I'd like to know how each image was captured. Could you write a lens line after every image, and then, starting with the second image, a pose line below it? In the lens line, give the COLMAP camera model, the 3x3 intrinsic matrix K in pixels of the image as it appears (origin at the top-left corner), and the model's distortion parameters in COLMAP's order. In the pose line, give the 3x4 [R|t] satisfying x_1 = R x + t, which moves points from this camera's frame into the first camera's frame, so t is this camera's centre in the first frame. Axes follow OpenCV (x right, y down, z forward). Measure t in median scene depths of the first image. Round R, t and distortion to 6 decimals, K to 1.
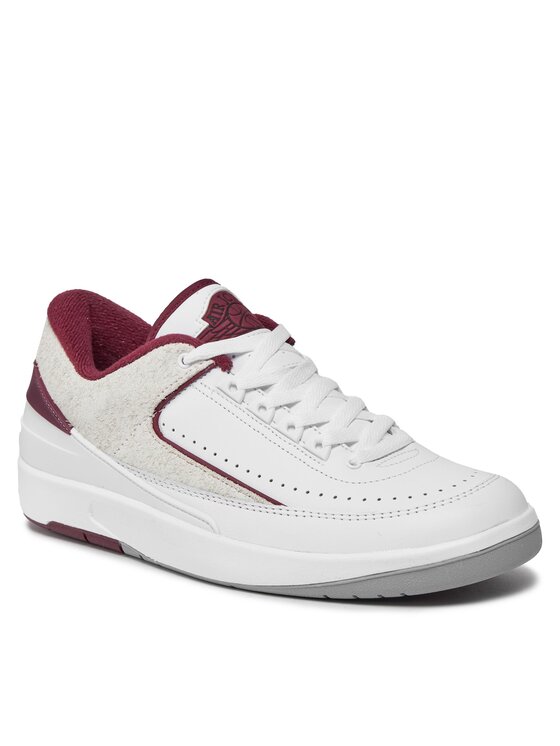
lens RADIAL K [[2196.0, 0, 279.9], [0, 2196.0, 372.5], [0, 0, 1]] dist [0.058775, 0.000000]
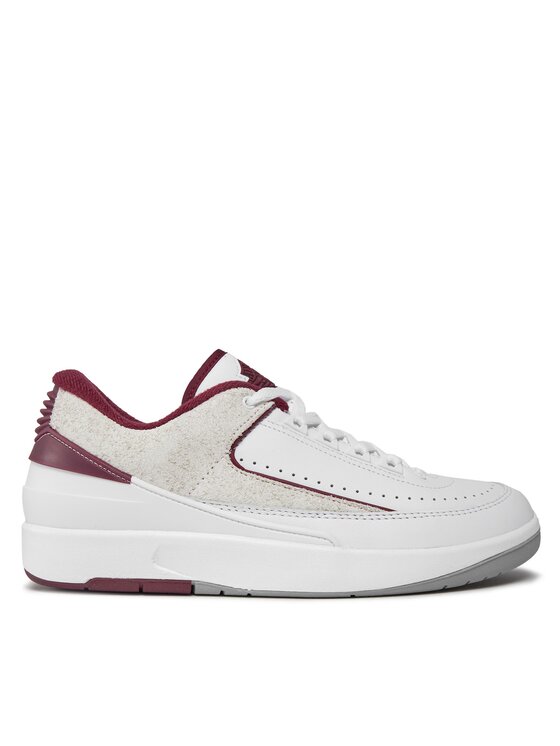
lens RADIAL K [[826.4, 0, 281.4], [0, 826.4, 374.9], [0, 0, 1]] dist [-0.119250, 0.000000]
pose [[0.763094, 0.056741, 0.643792, -0.298810], [0.124440, 0.964599, -0.232515, 0.079626], [-0.634194, 0.257544, 0.729019, 0.685459]]
